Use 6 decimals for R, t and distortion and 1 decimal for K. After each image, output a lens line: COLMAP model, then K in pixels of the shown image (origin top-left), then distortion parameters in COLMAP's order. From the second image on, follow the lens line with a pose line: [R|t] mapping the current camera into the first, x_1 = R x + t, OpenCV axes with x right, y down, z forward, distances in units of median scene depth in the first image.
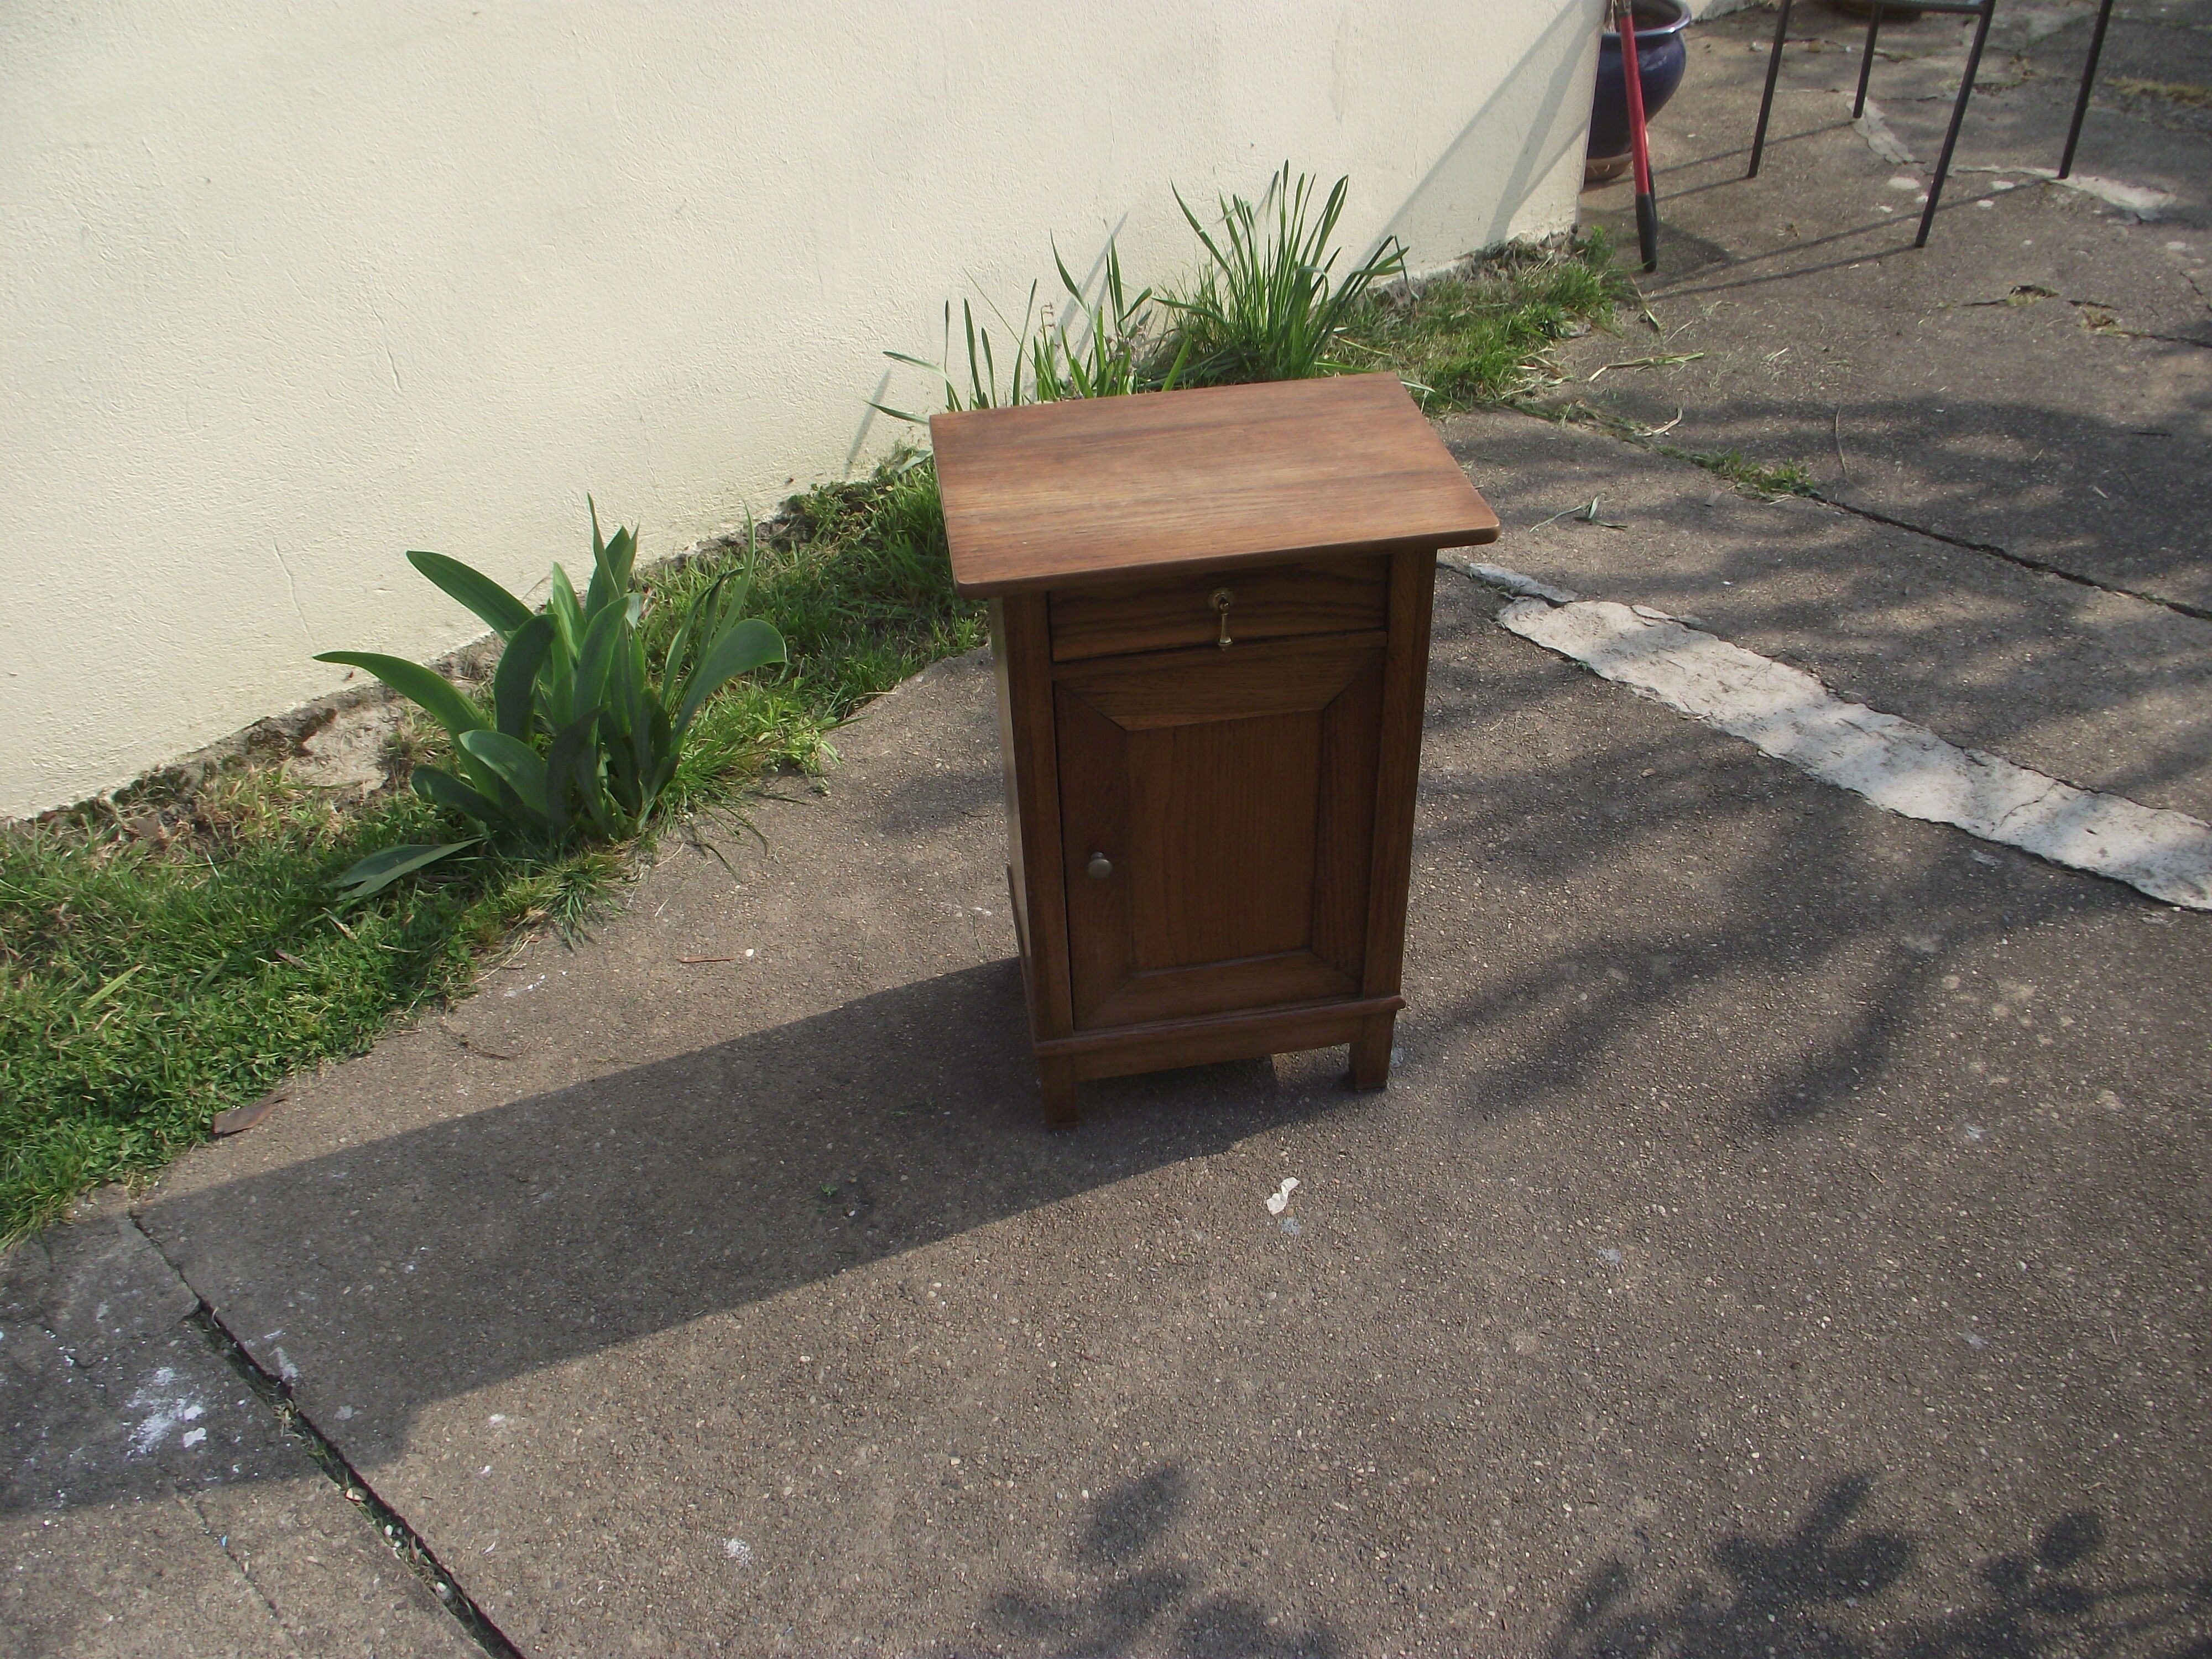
lens RADIAL K [[1765.3, 0, 1145.1], [0, 1765.3, 823.8], [0, 0, 1]] dist [-0.129475, 0.085479]
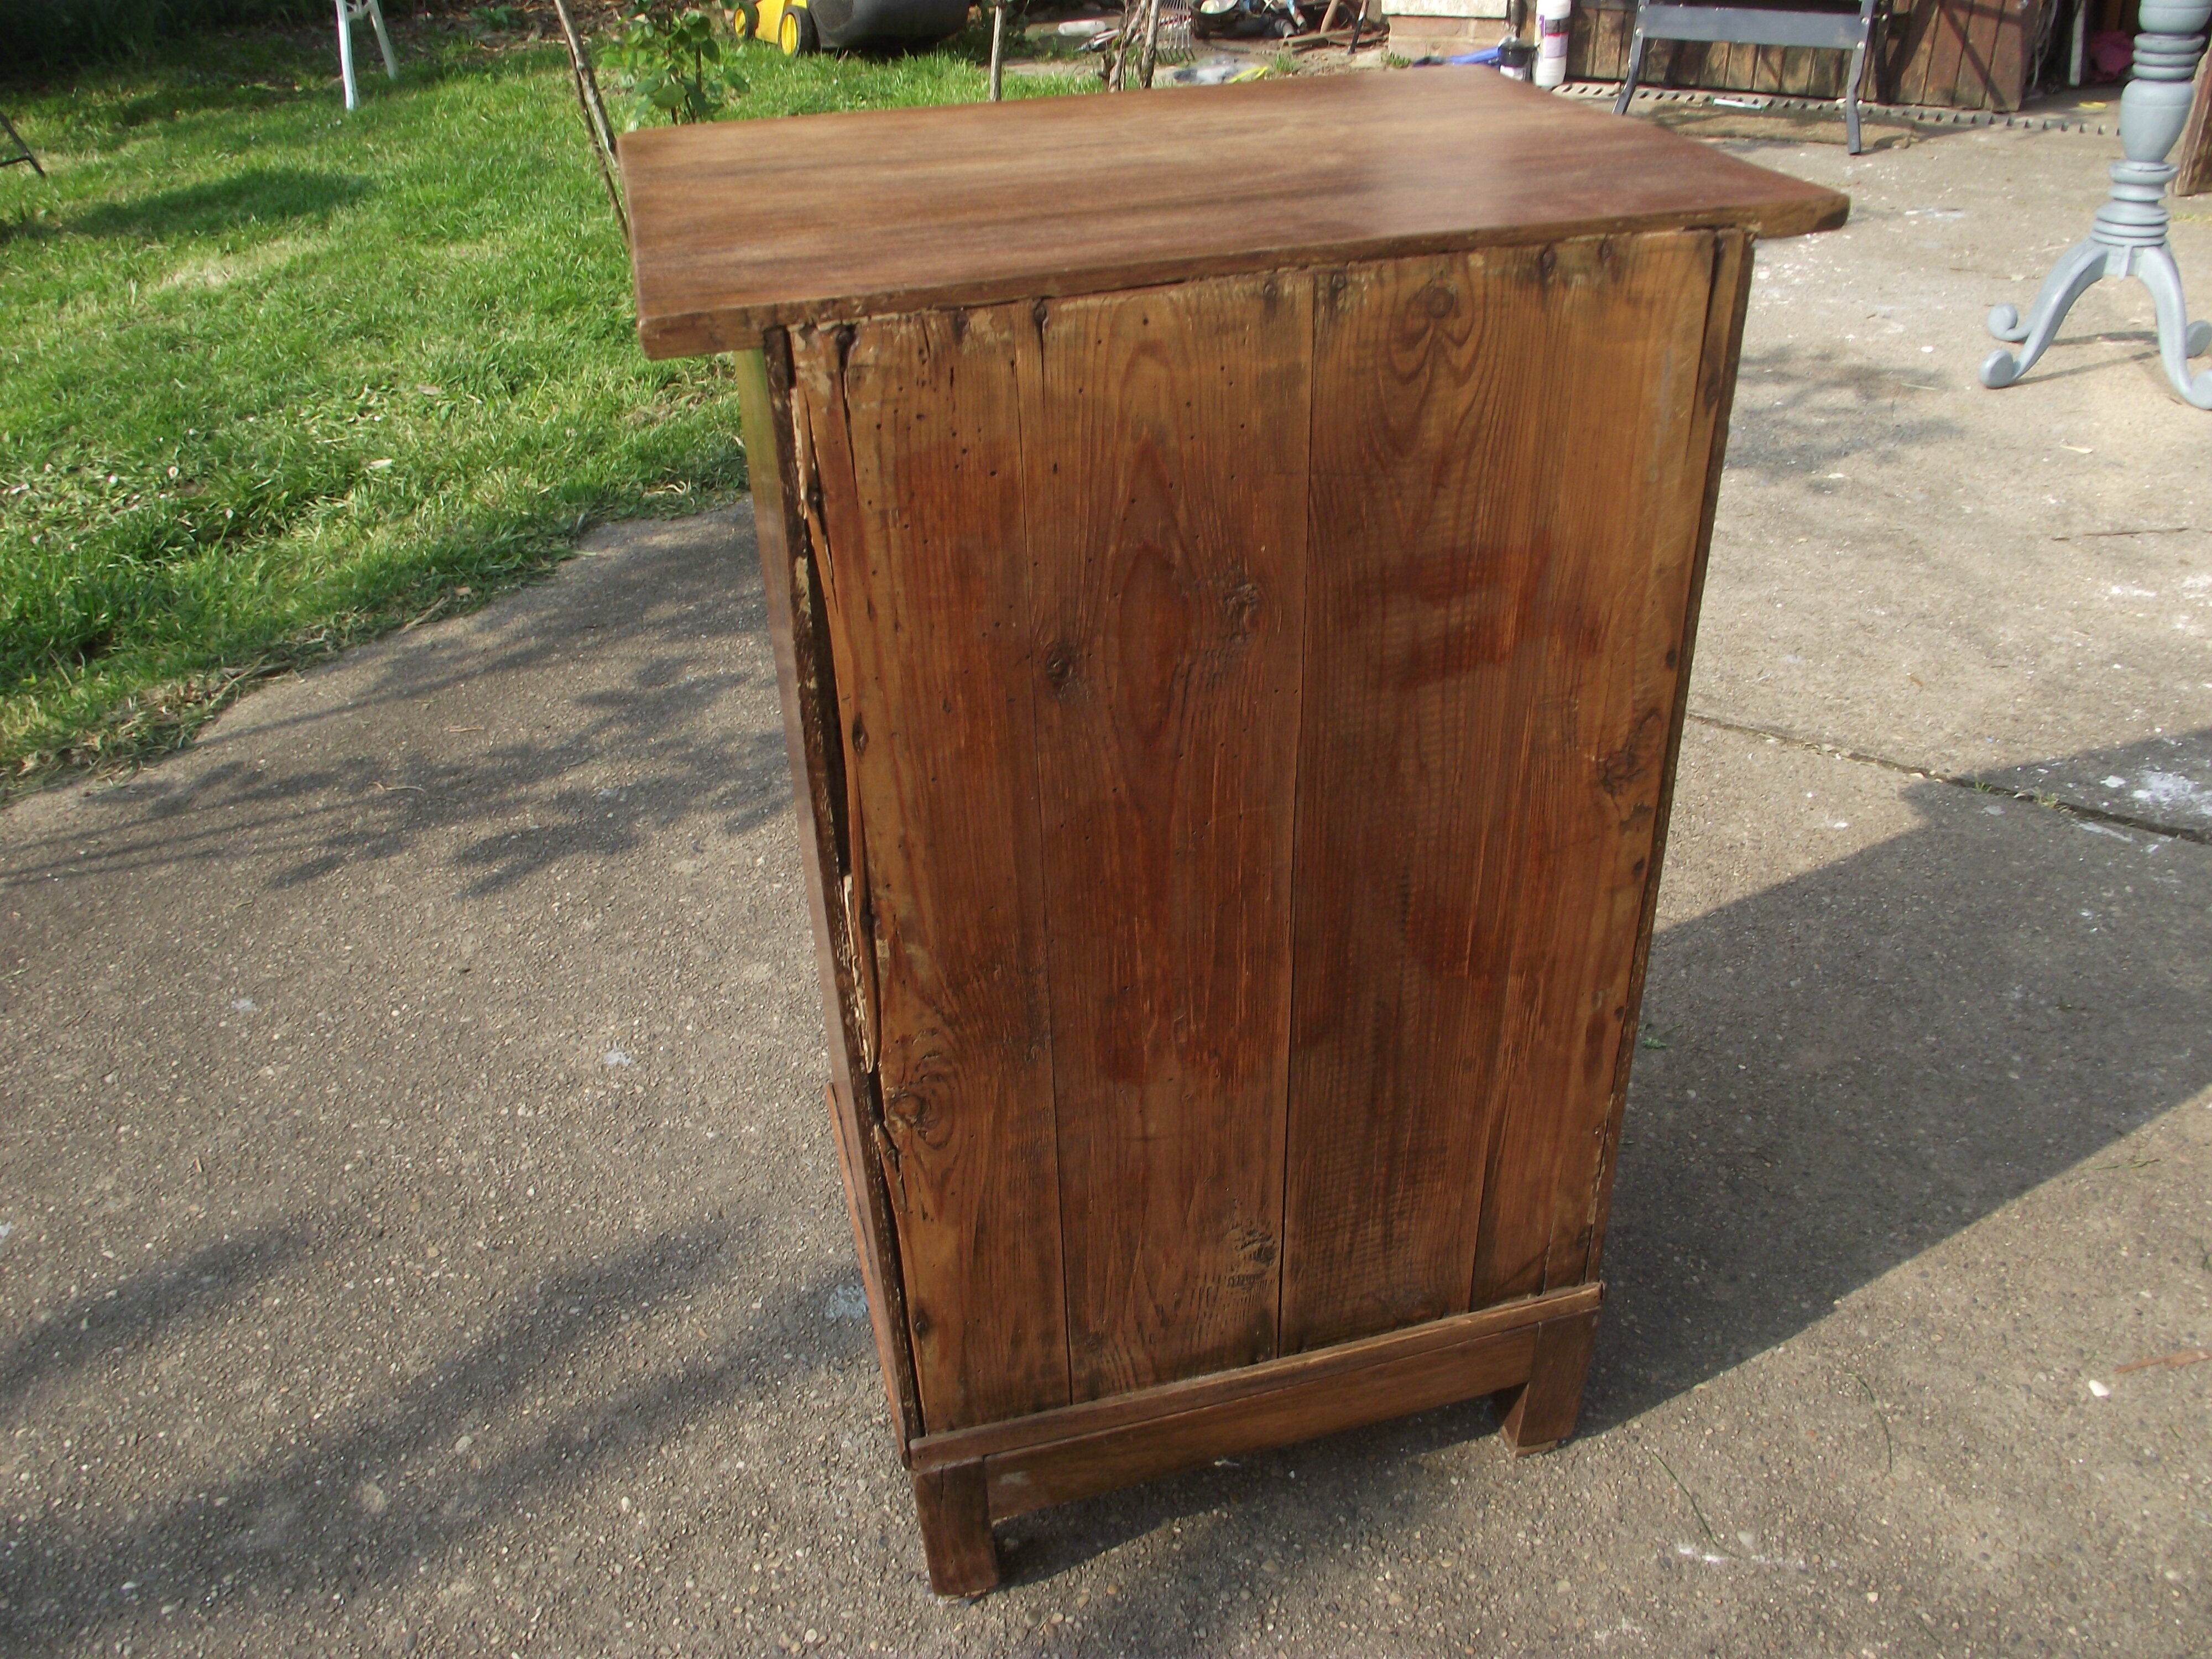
lens RADIAL K [[1659.4, 0, 1121.6], [0, 1659.4, 833.0], [0, 0, 1]] dist [-0.082760, 0.043202]
pose [[-0.992754, 0.109220, -0.050098, 0.053584], [-0.014084, 0.308285, 0.951190, -0.389519], [0.119334, 0.945003, -0.304513, 0.915249]]
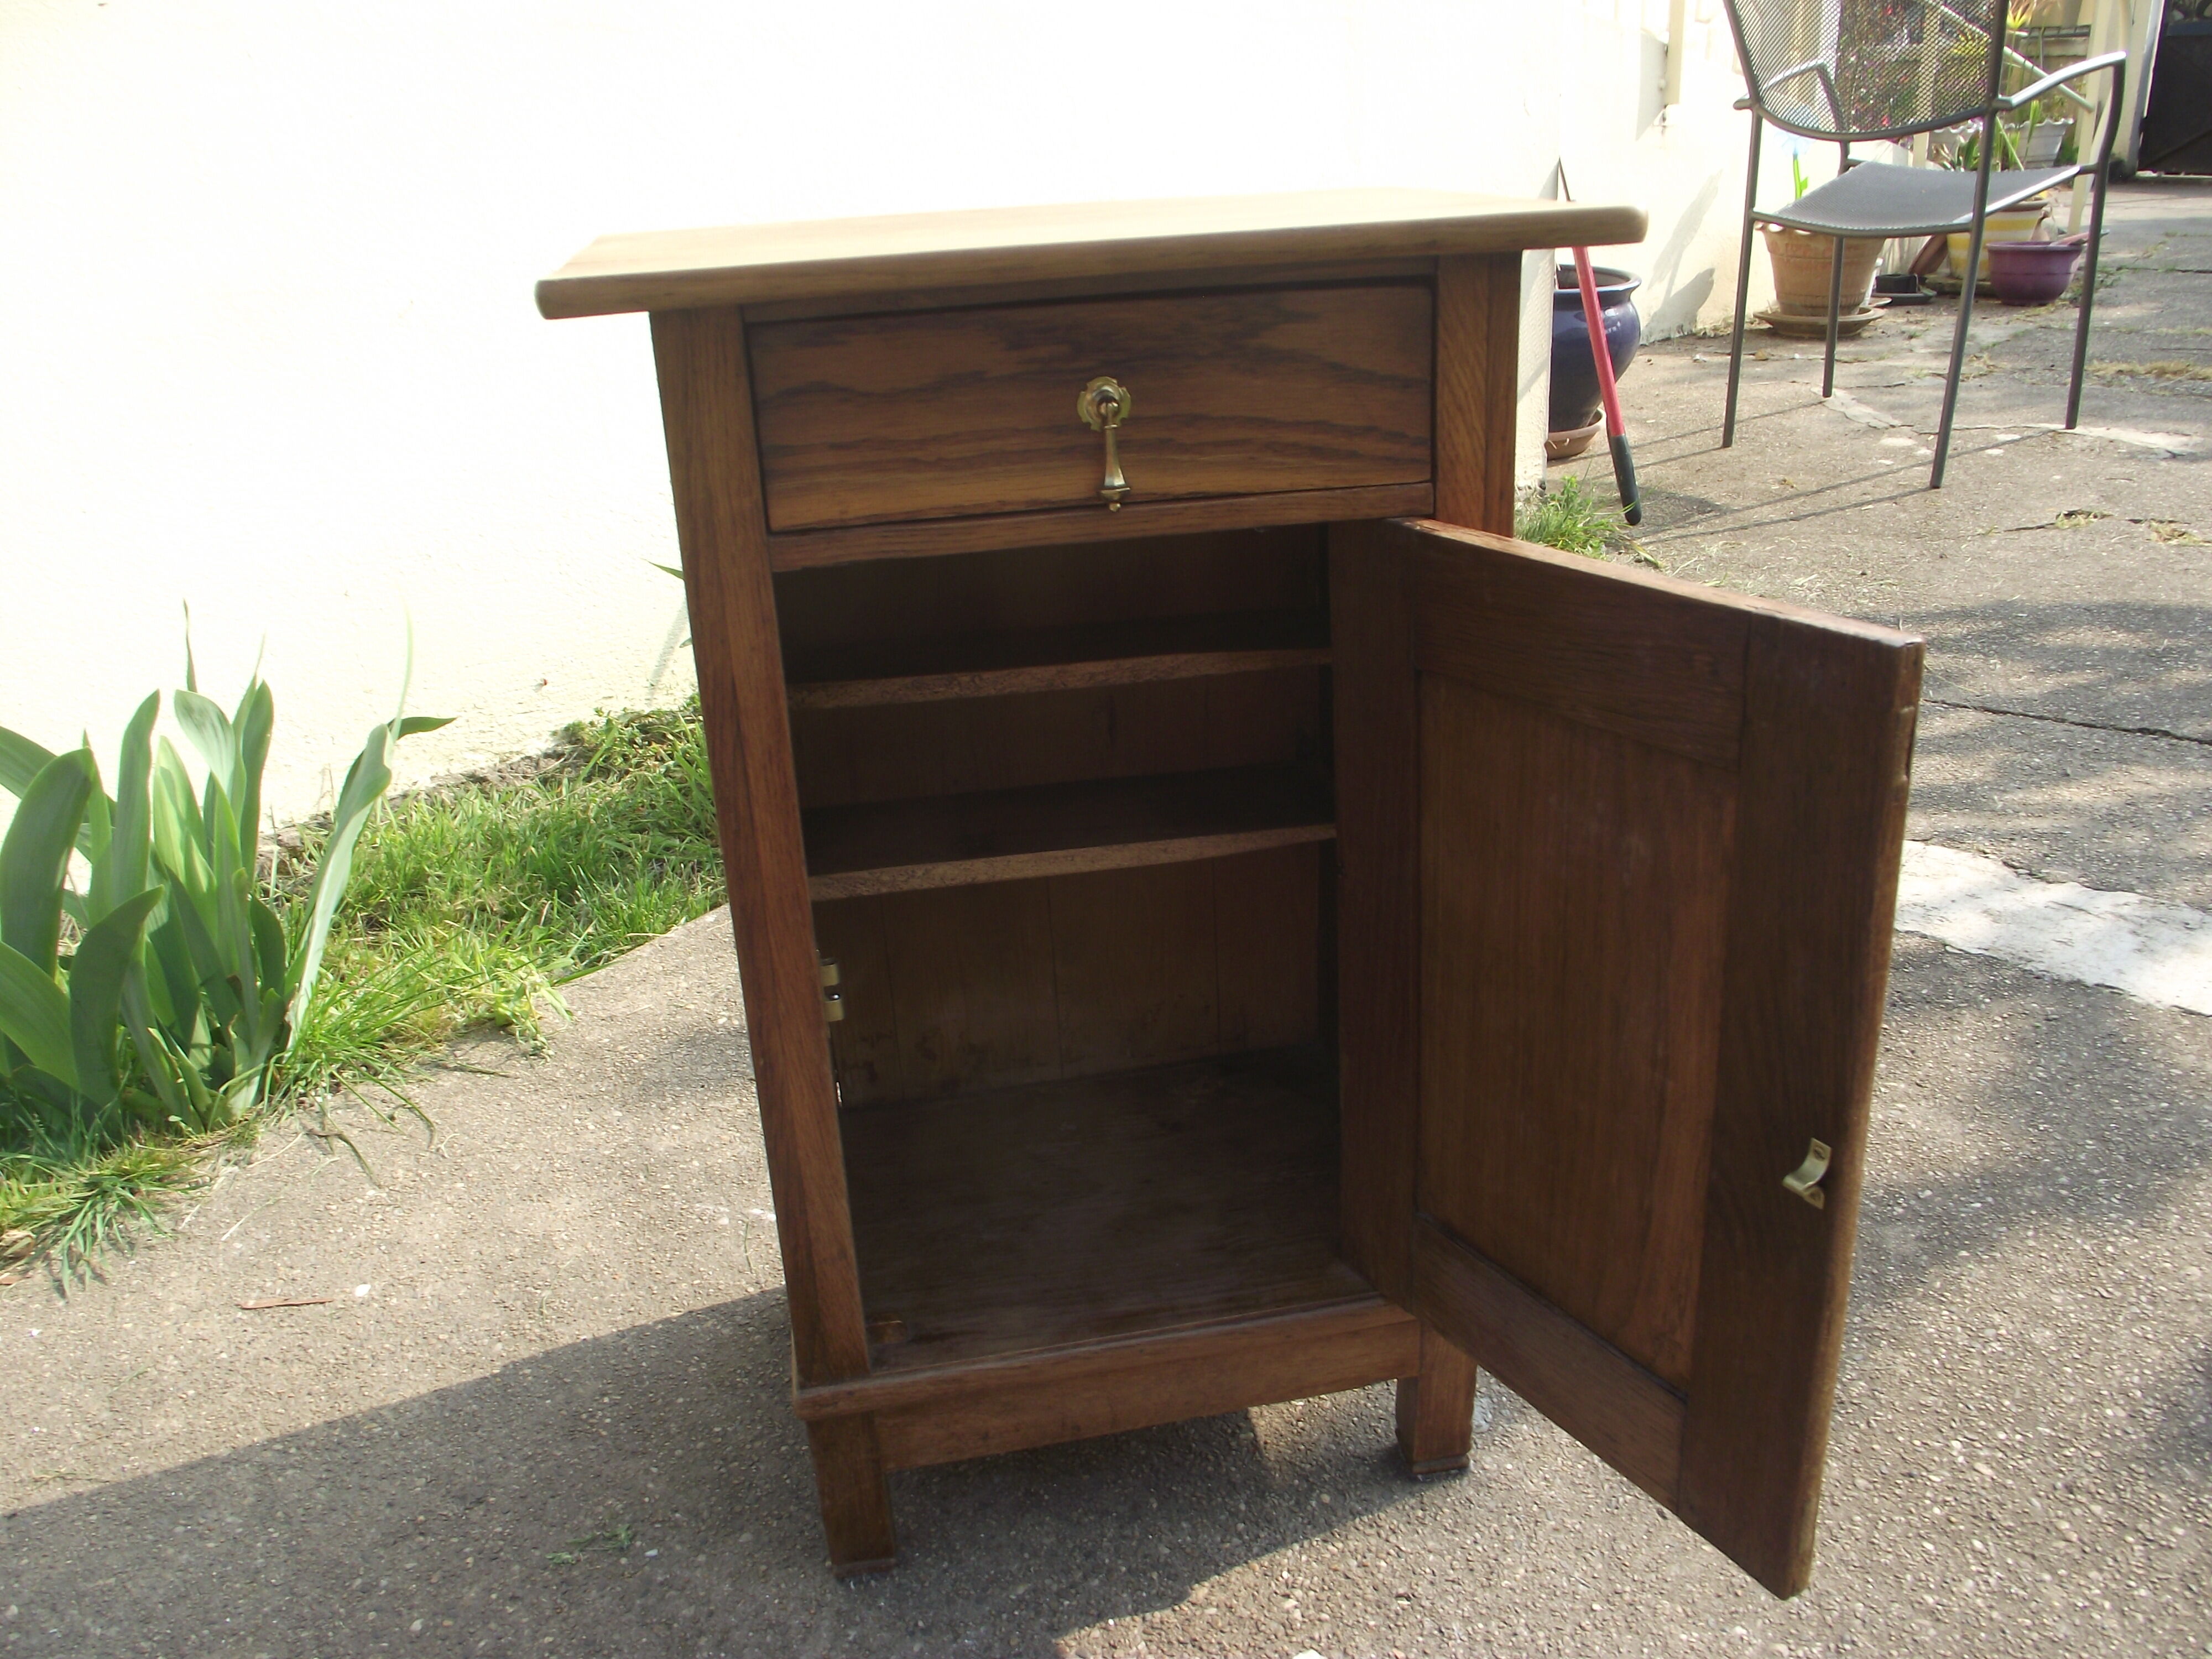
lens RADIAL K [[1733.8, 0, 1141.4], [0, 1733.8, 835.8], [0, 0, 1]] dist [-0.087731, 0.040007]
pose [[0.998858, -0.034032, 0.033548, 0.021926], [0.041834, 0.962051, -0.269645, 0.087327], [-0.023099, 0.270741, 0.962375, 0.384606]]
